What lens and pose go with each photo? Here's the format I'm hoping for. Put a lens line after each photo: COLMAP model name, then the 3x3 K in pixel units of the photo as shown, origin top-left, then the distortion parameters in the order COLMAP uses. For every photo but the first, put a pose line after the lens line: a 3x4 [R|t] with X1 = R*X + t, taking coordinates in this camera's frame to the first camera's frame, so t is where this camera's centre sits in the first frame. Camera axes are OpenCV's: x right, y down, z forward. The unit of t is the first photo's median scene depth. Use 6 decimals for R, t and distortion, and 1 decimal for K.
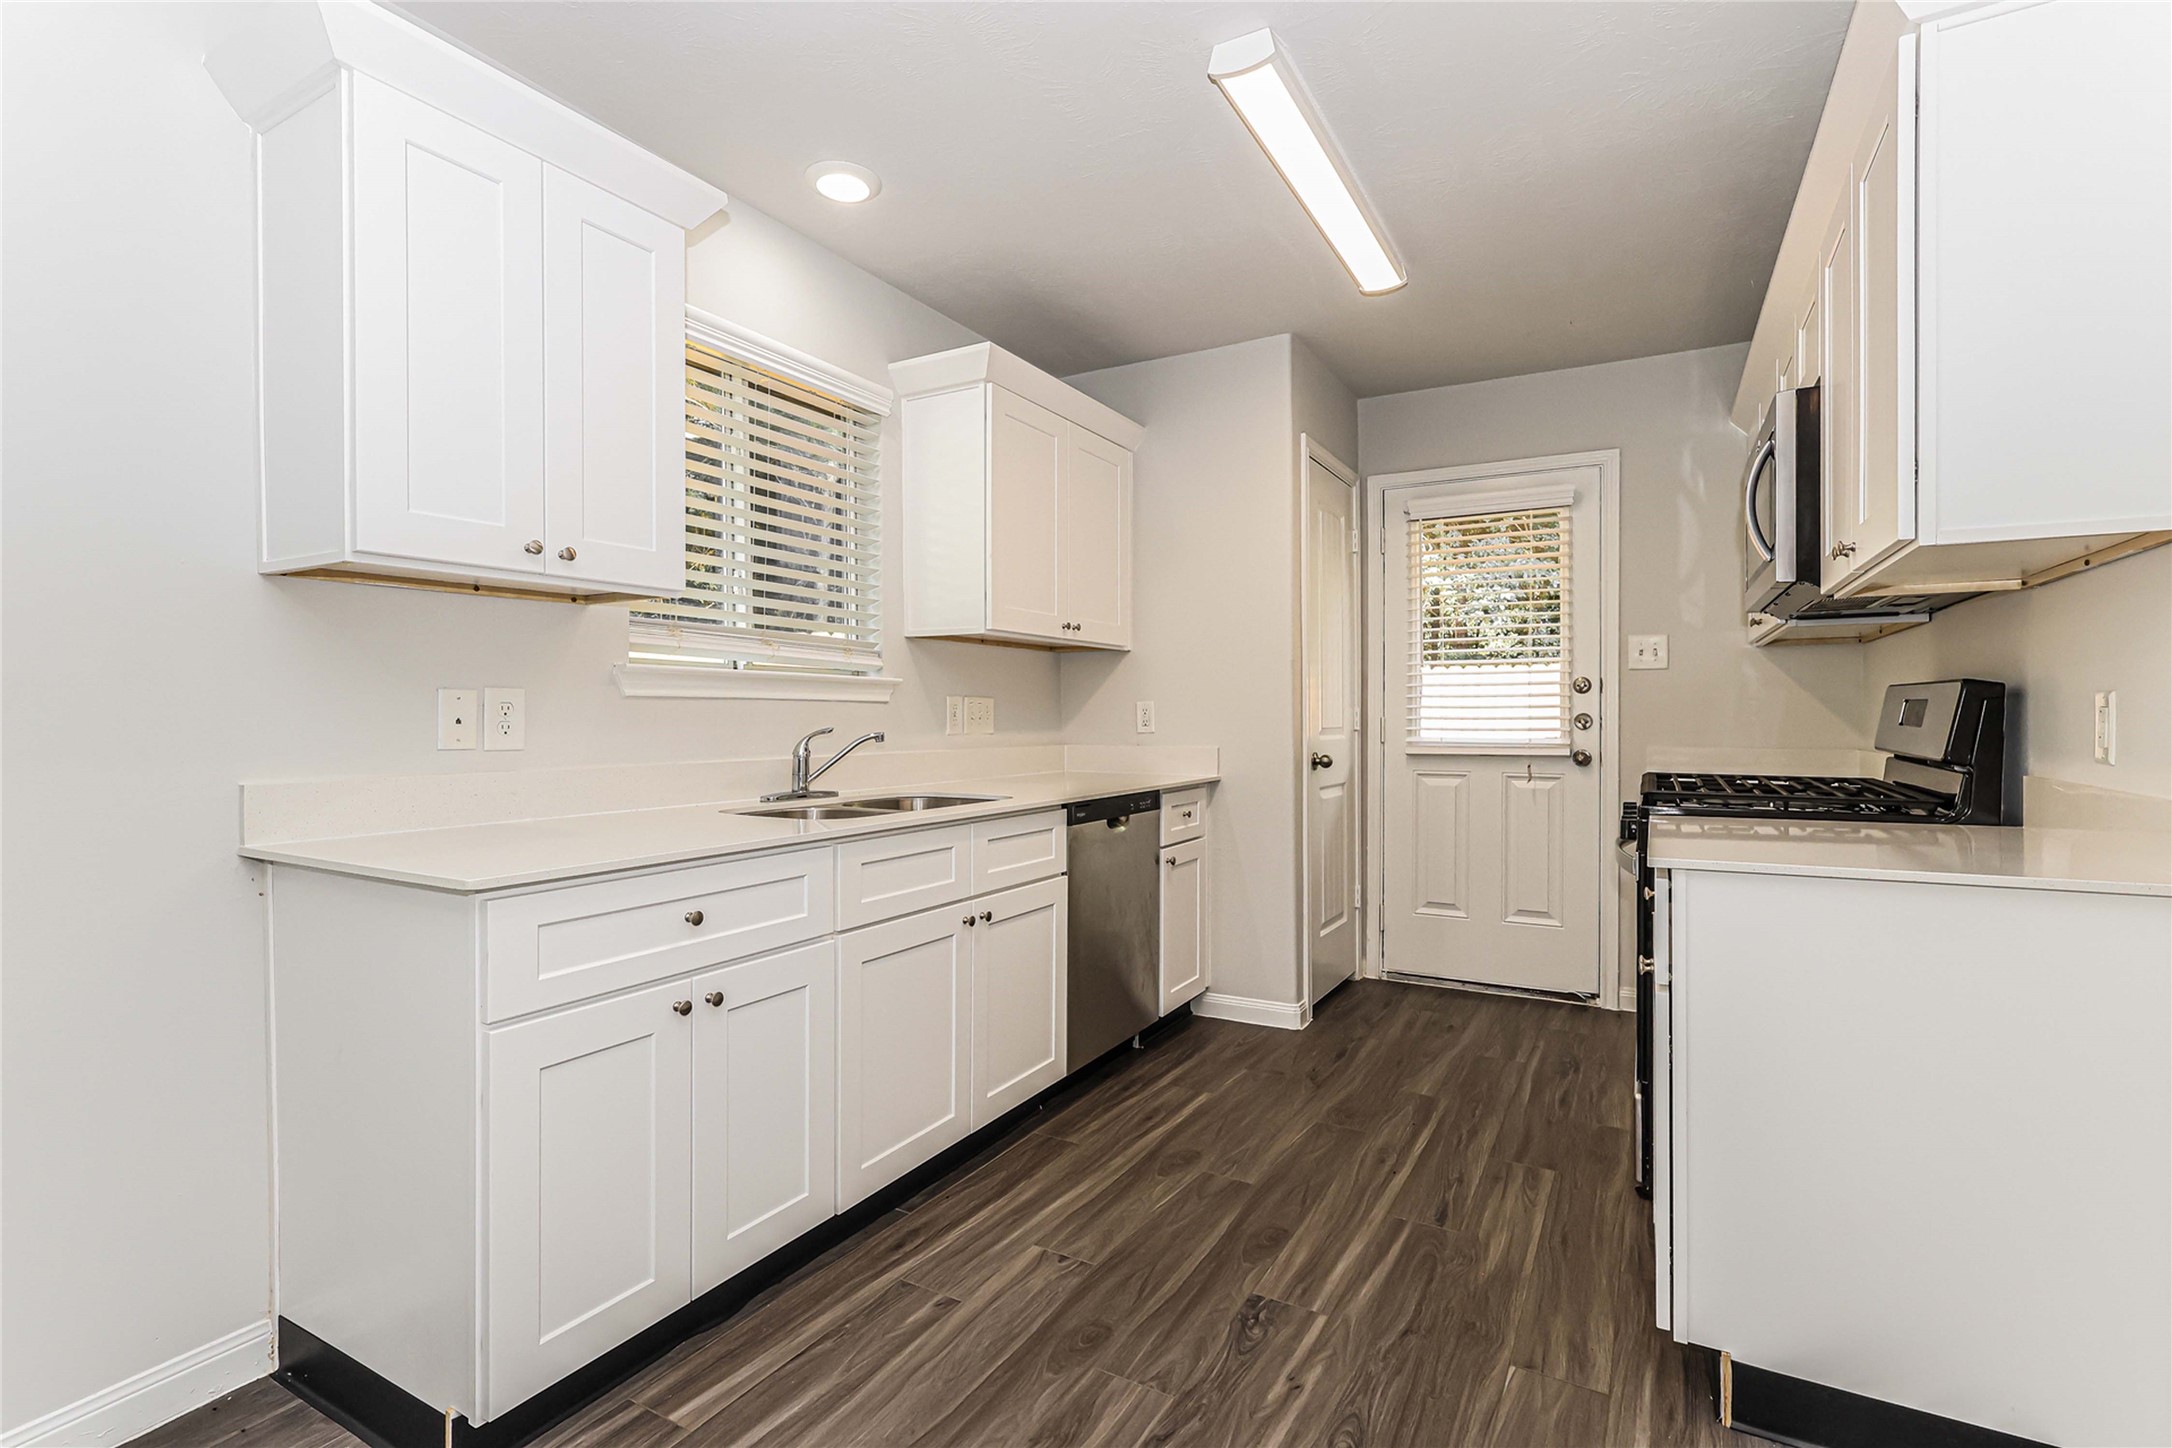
lens RADIAL K [[1037.6, 0, 1069.0], [0, 1037.6, 714.0], [0, 0, 1]] dist [0.001441, 0.000292]
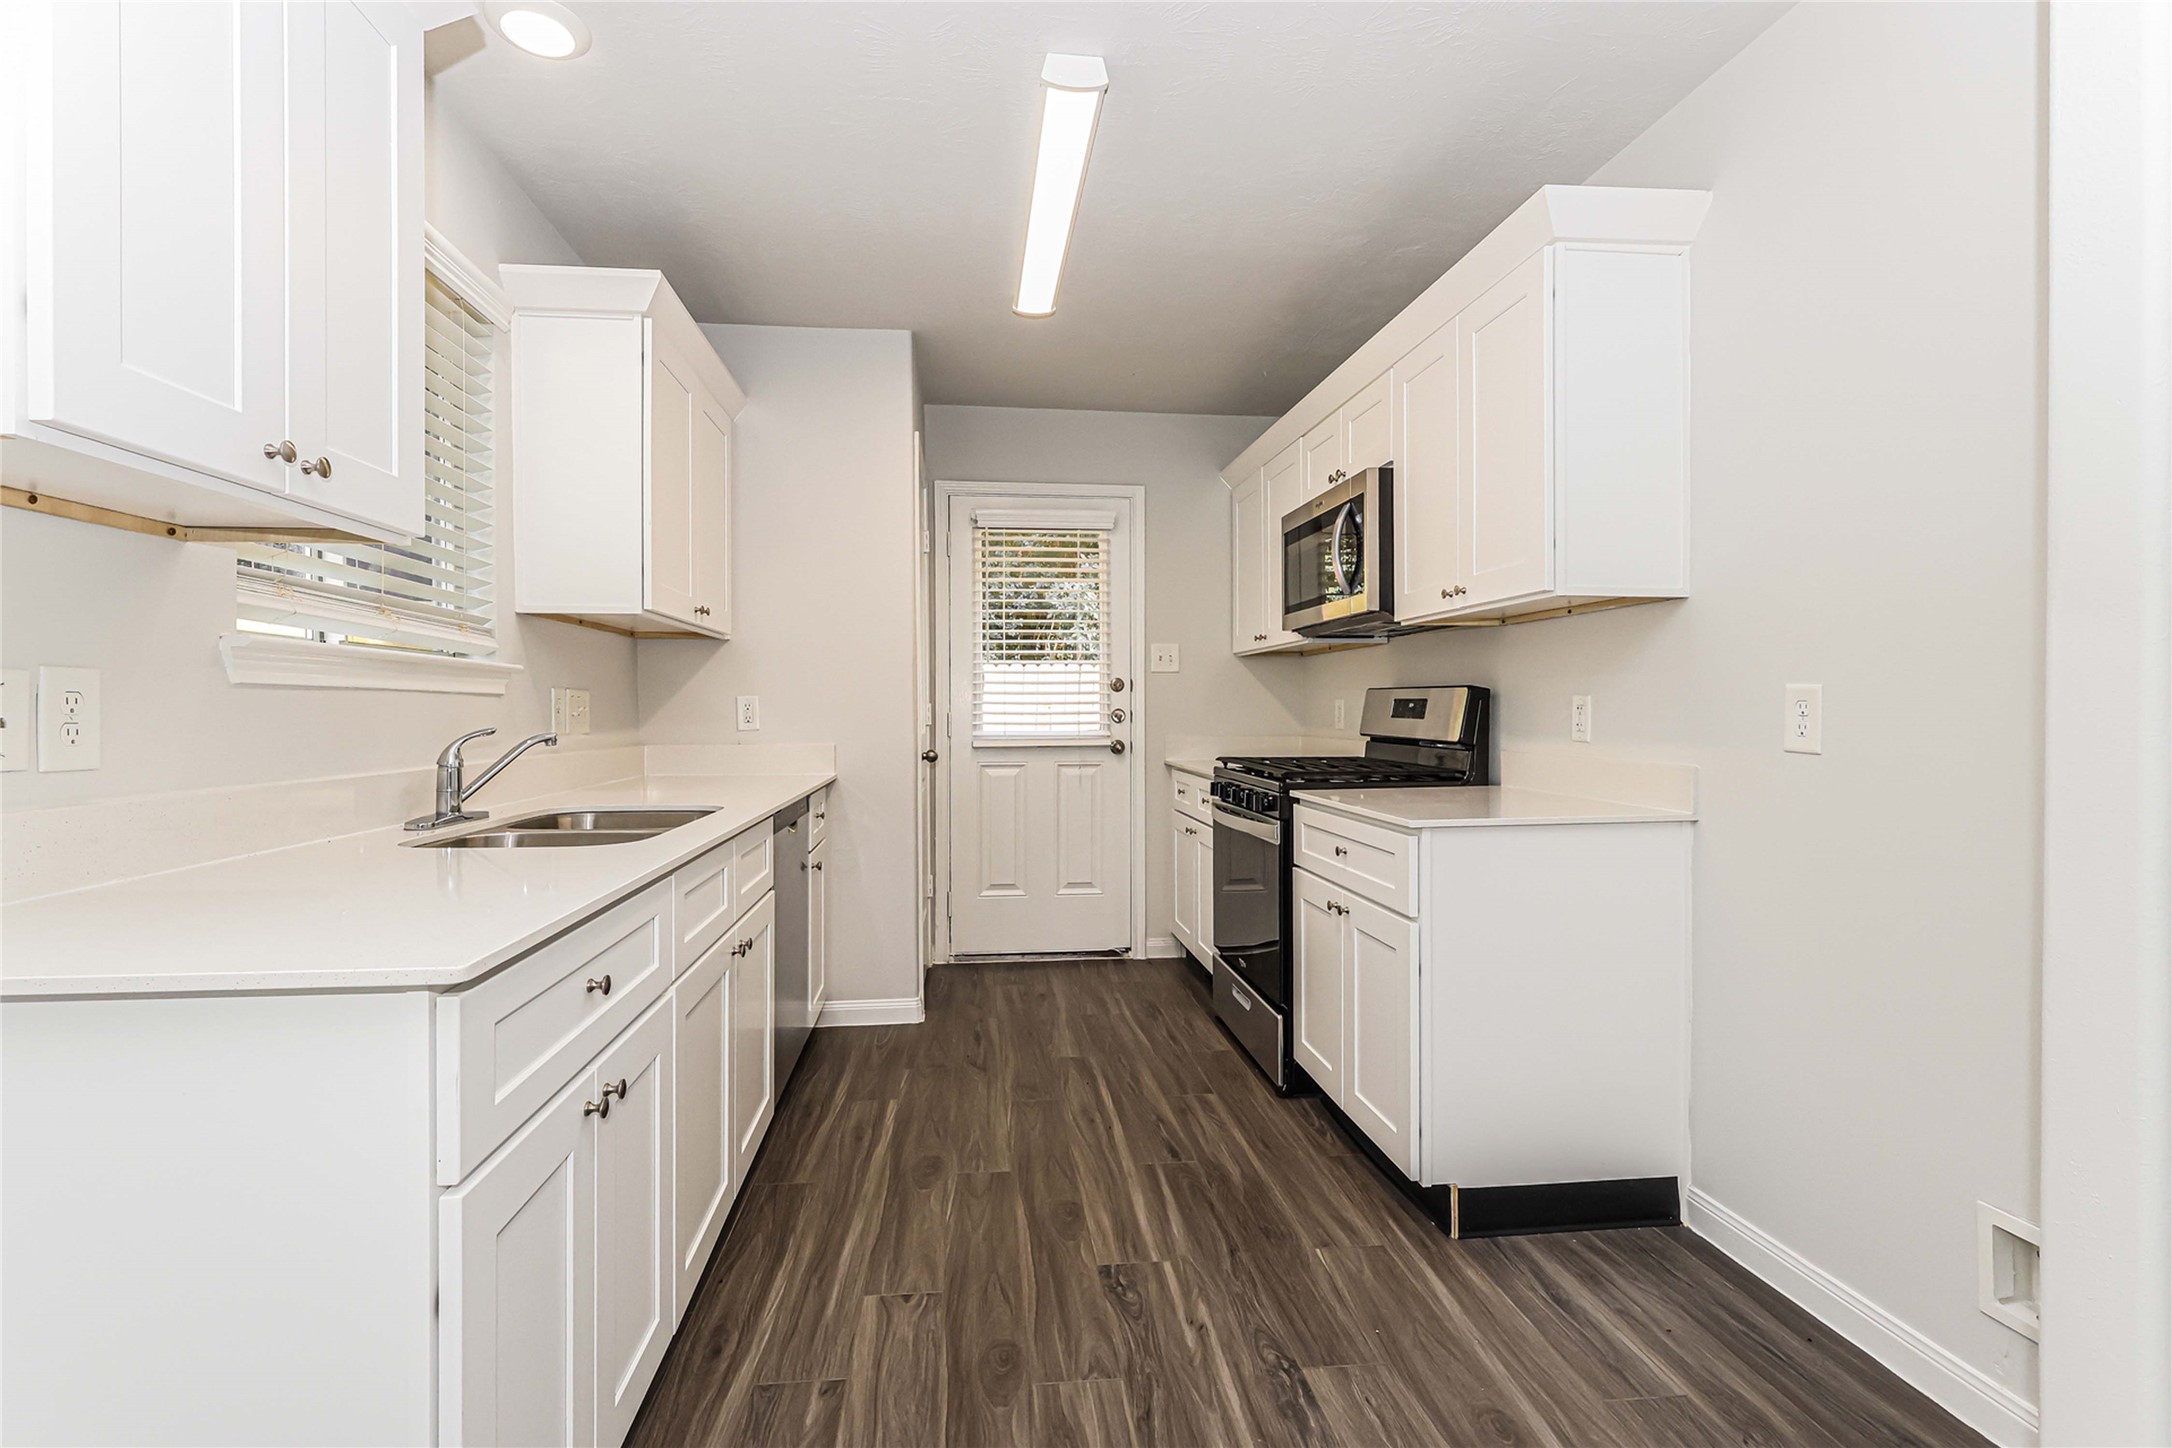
lens RADIAL K [[1039.4, 0, 1078.1], [0, 1039.4, 705.8], [0, 0, 1]] dist [-0.000263, 0.000171]
pose [[0.802214, 0.001650, 0.597035, -0.304897], [0.000411, 0.999994, -0.003315, -0.000184], [-0.597037, 0.002905, 0.802209, 0.113803]]
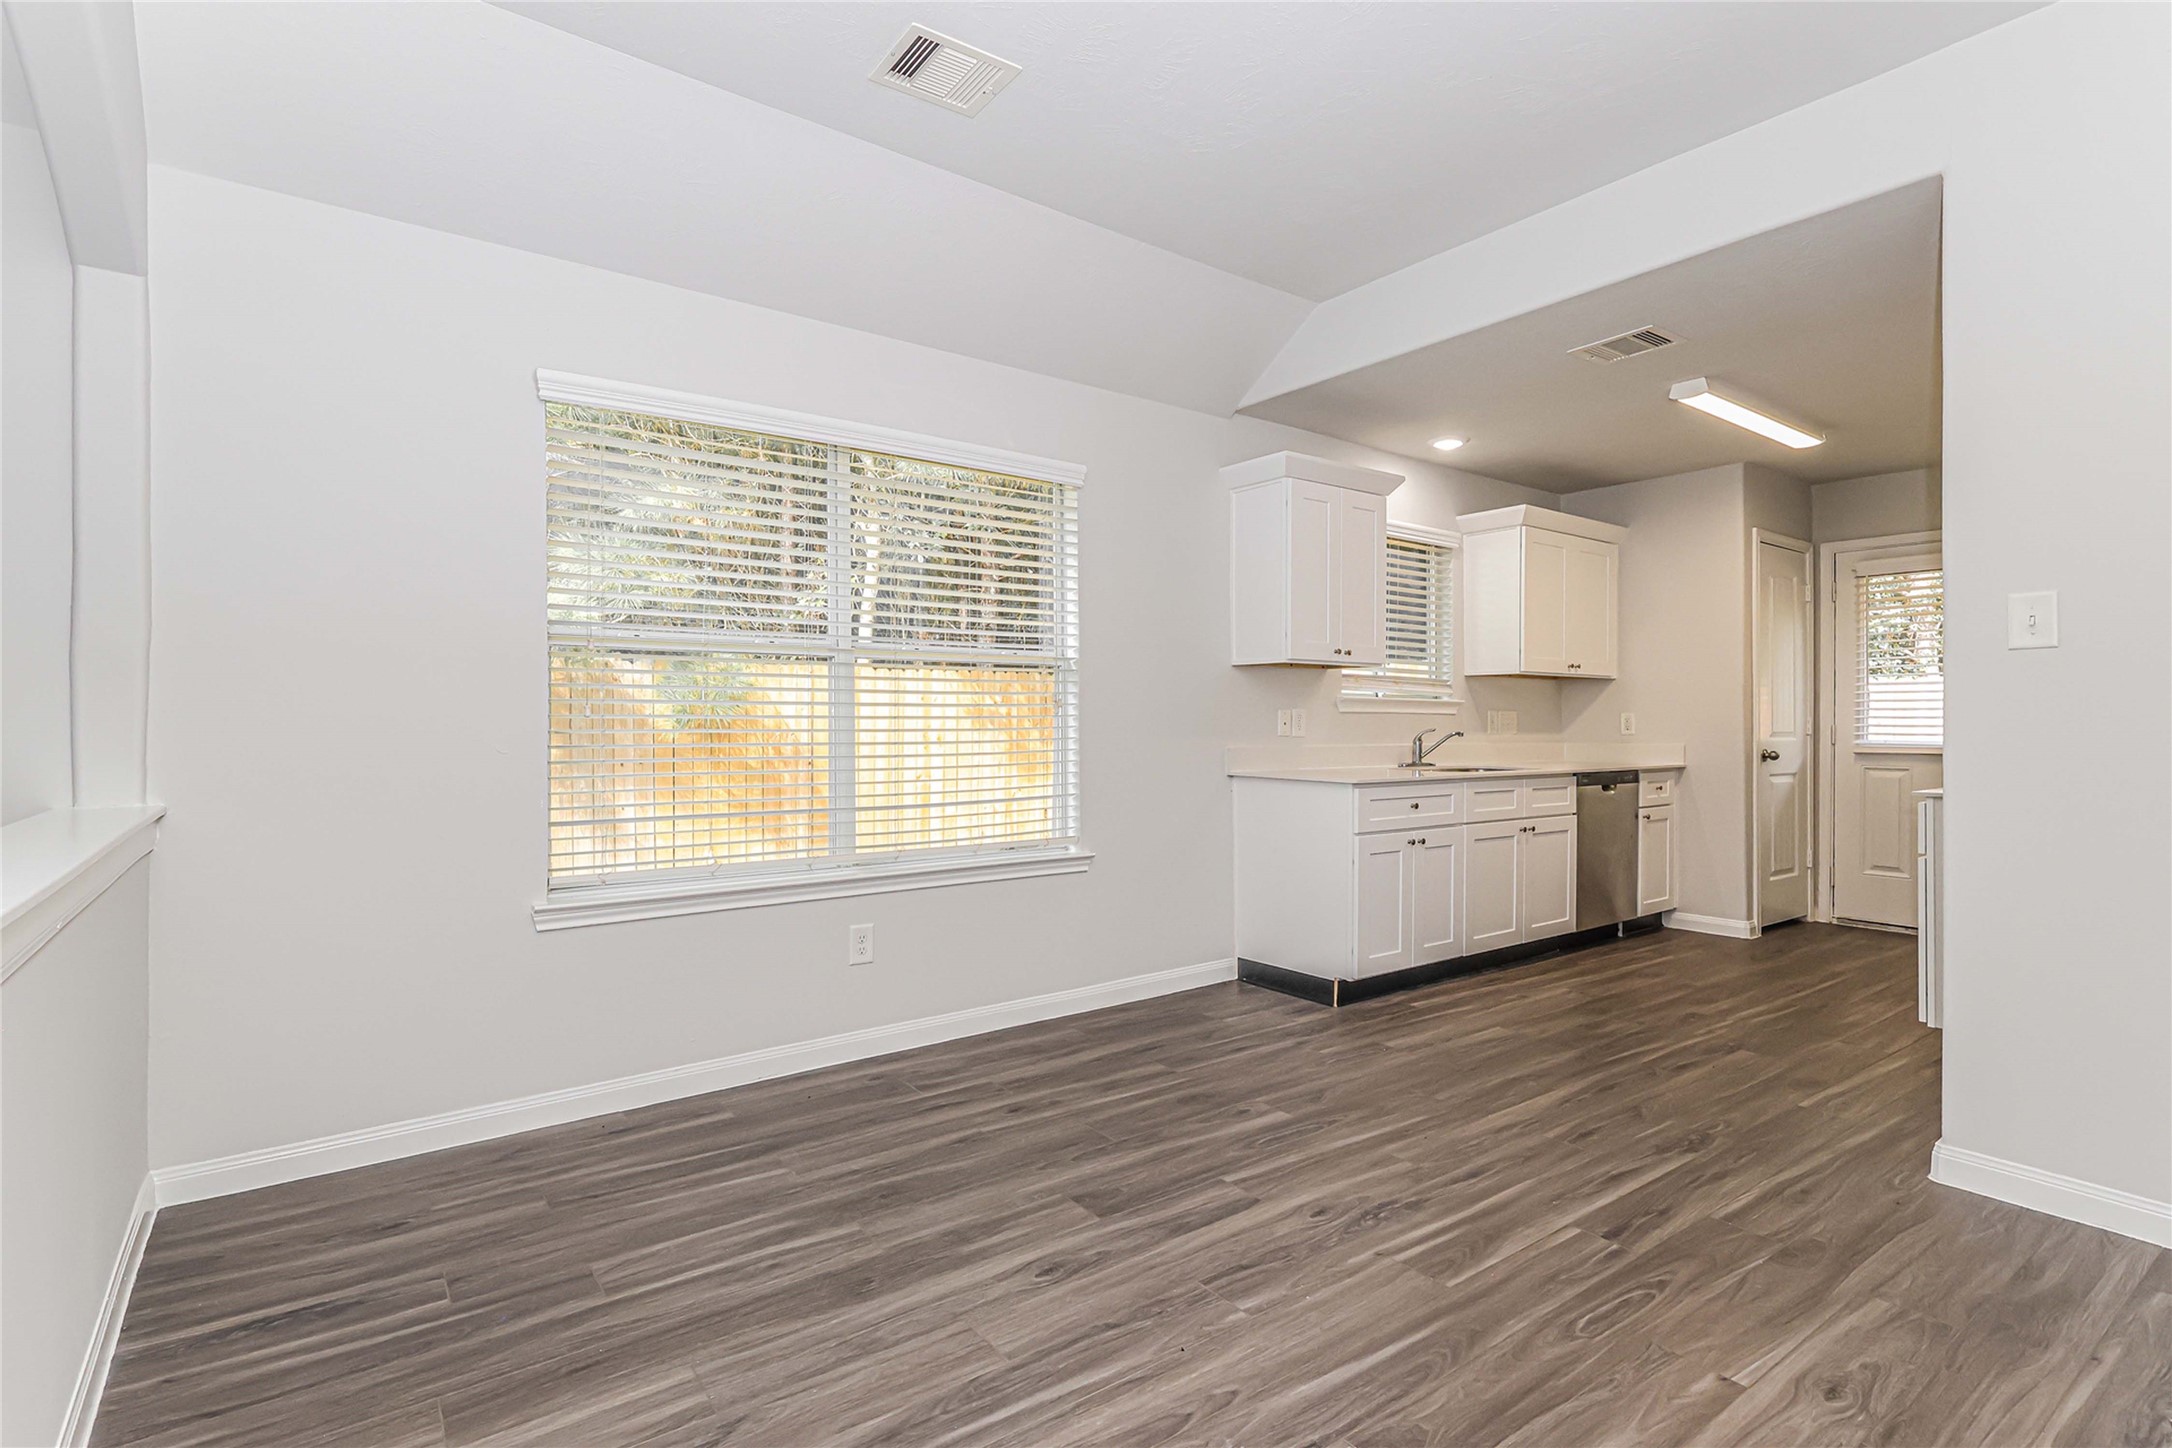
lens RADIAL K [[1049.5, 0, 1018.7], [0, 1049.5, 722.4], [0, 0, 1]] dist [0.001280, -0.000009]
pose [[0.902775, 0.002782, -0.430104, -0.082928], [-0.002563, 0.999996, 0.001089, 0.001312], [0.430105, 0.000119, 0.902779, -0.910459]]
